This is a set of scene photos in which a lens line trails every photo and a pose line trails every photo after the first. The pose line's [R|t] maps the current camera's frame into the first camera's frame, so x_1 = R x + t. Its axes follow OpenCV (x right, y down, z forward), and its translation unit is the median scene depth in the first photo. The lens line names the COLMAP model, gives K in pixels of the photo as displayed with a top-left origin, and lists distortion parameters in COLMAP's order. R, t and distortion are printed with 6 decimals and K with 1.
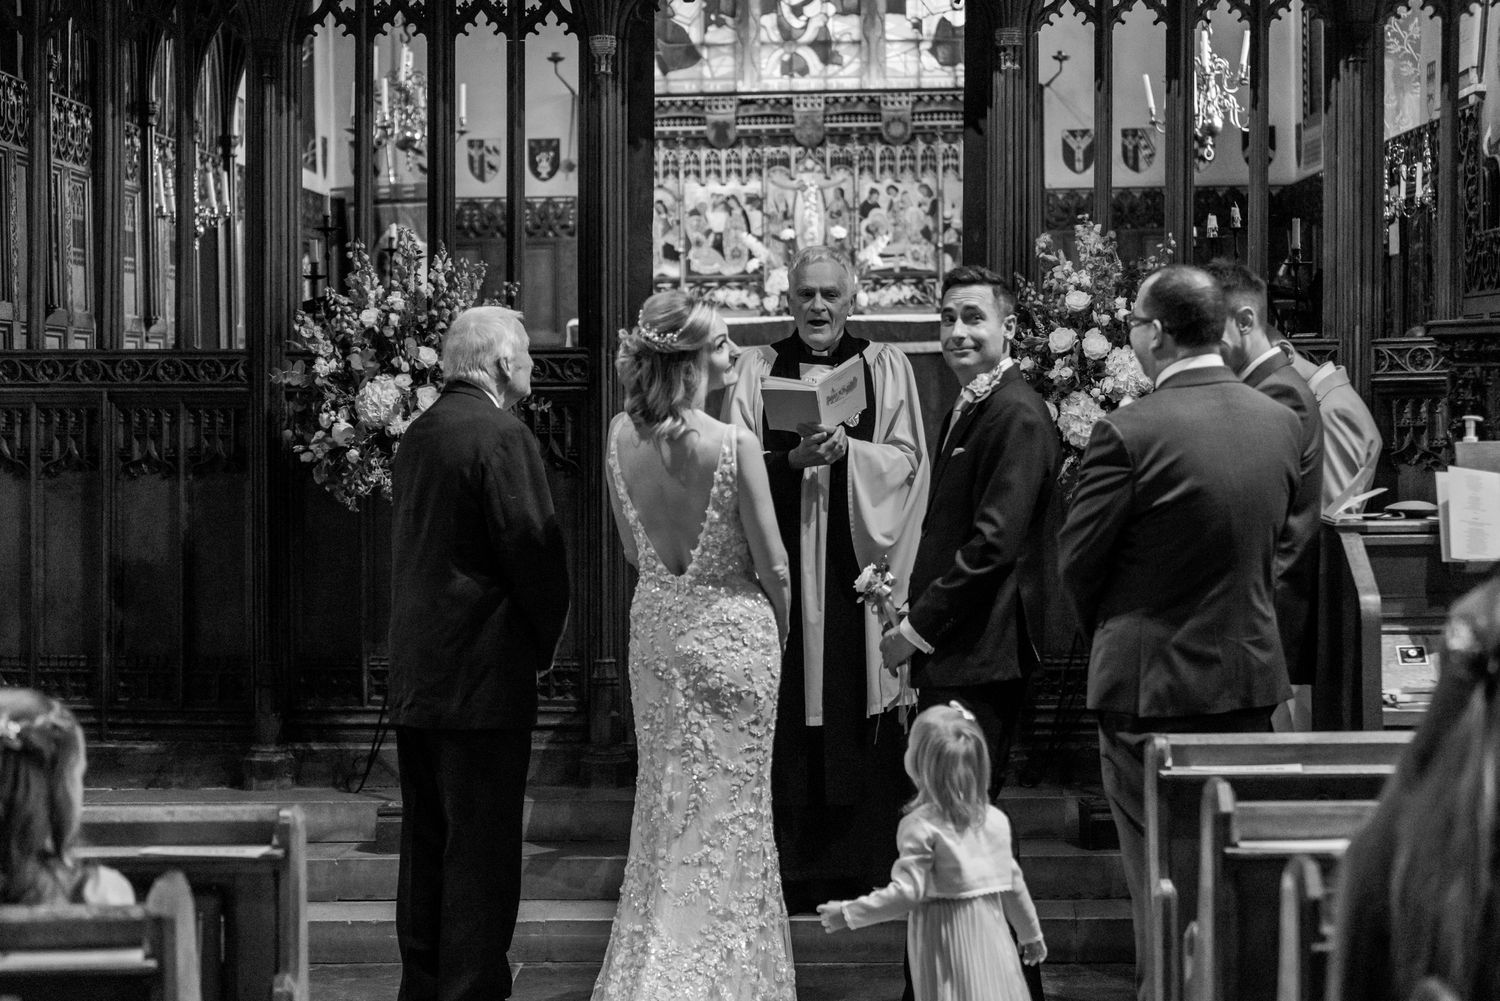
lens RADIAL K [[3465.7, 0, 797.0], [0, 3465.7, 467.0], [0, 0, 1]] dist [-0.001866, 0.000000]
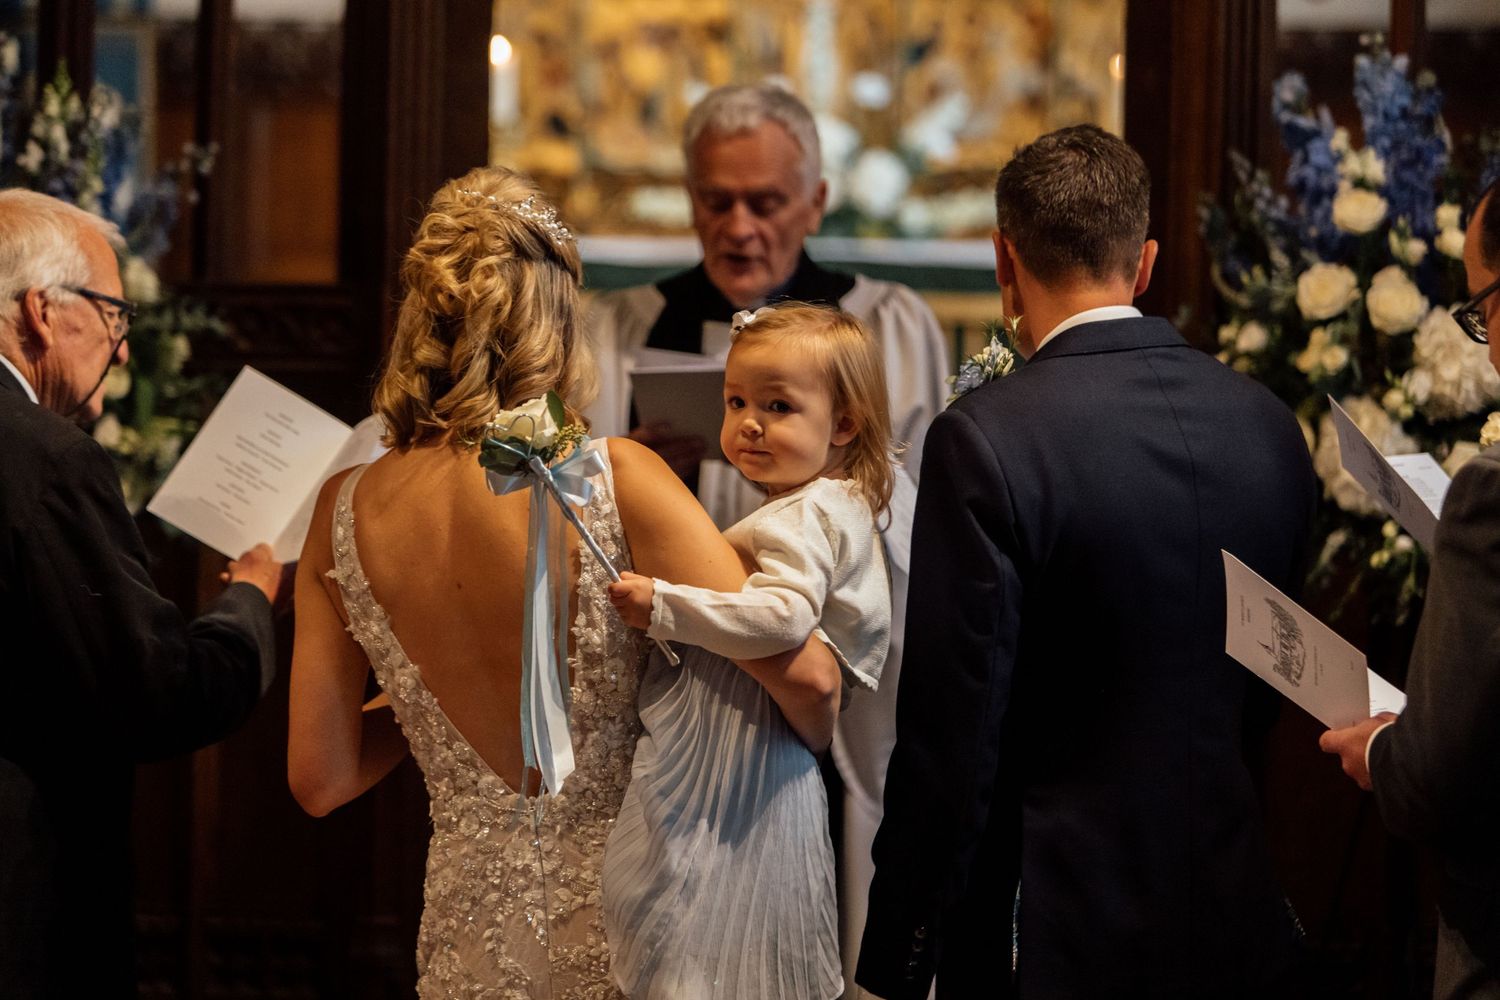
lens RADIAL K [[5562.8, 0, 749.4], [0, 5562.8, 495.2], [0, 0, 1]] dist [-0.213647, 0.000000]
pose [[0.999640, 0.025484, -0.008405, 0.003059], [-0.025513, 0.999669, -0.003312, -0.003333], [0.008318, 0.003526, 0.999959, 0.217788]]
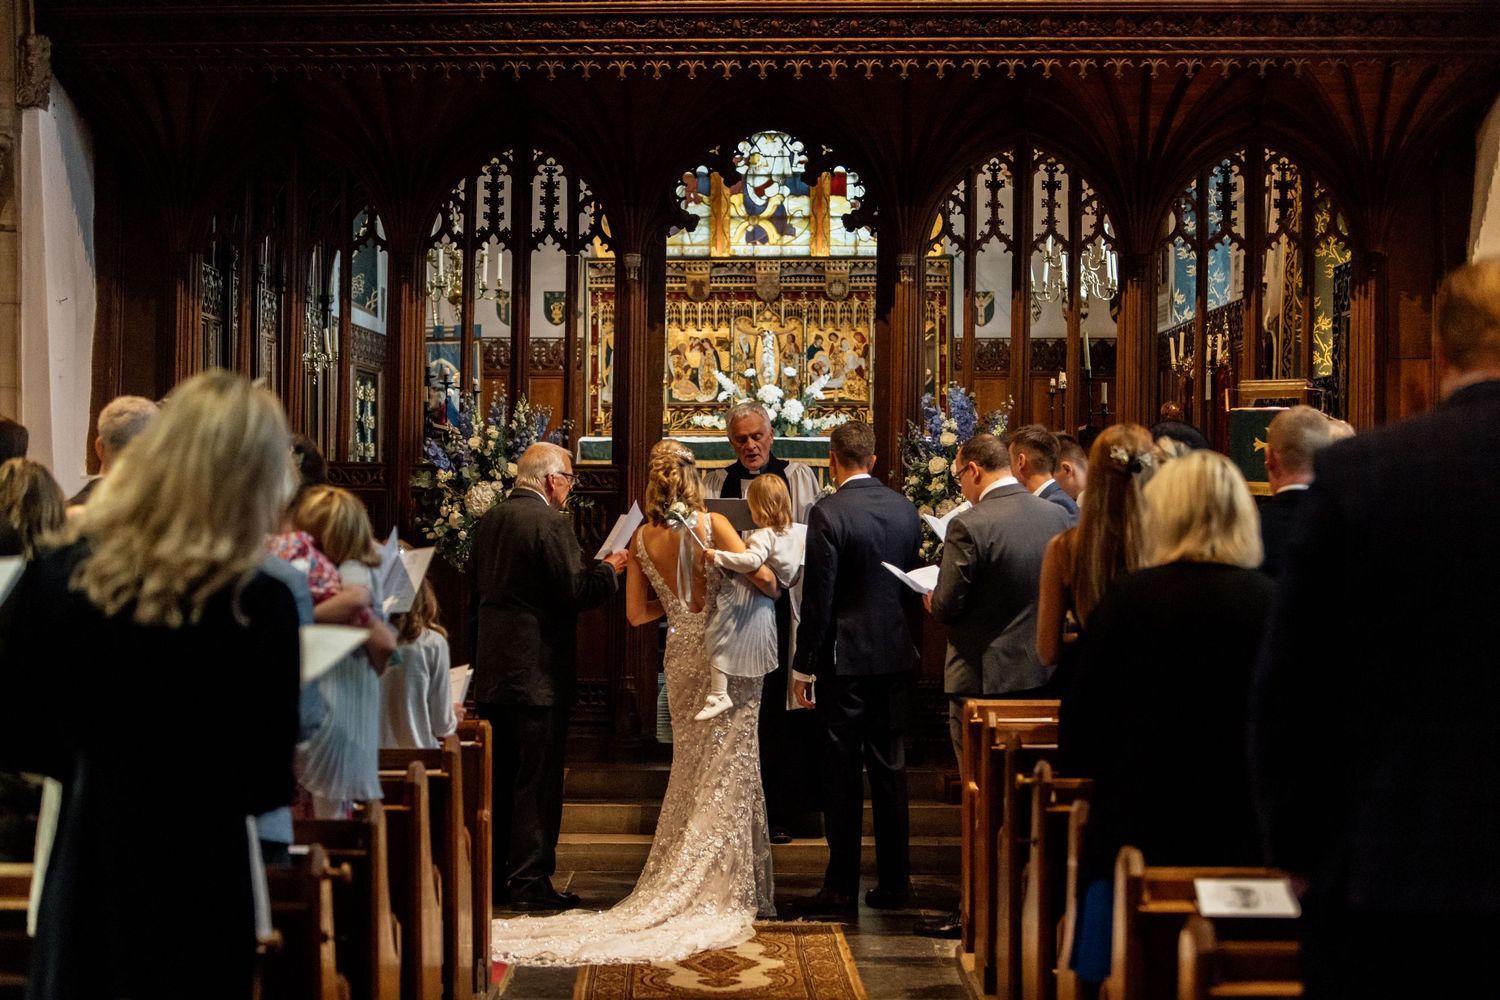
lens RADIAL K [[3870.5, 0, 747.3], [0, 3870.5, 503.2], [0, 0, 1]] dist [-0.159304, 0.000000]
pose [[0.999889, 0.014831, 0.001301, -0.007667], [-0.014804, 0.999710, -0.019017, 0.012676], [-0.001583, 0.018996, 0.999818, -0.661617]]
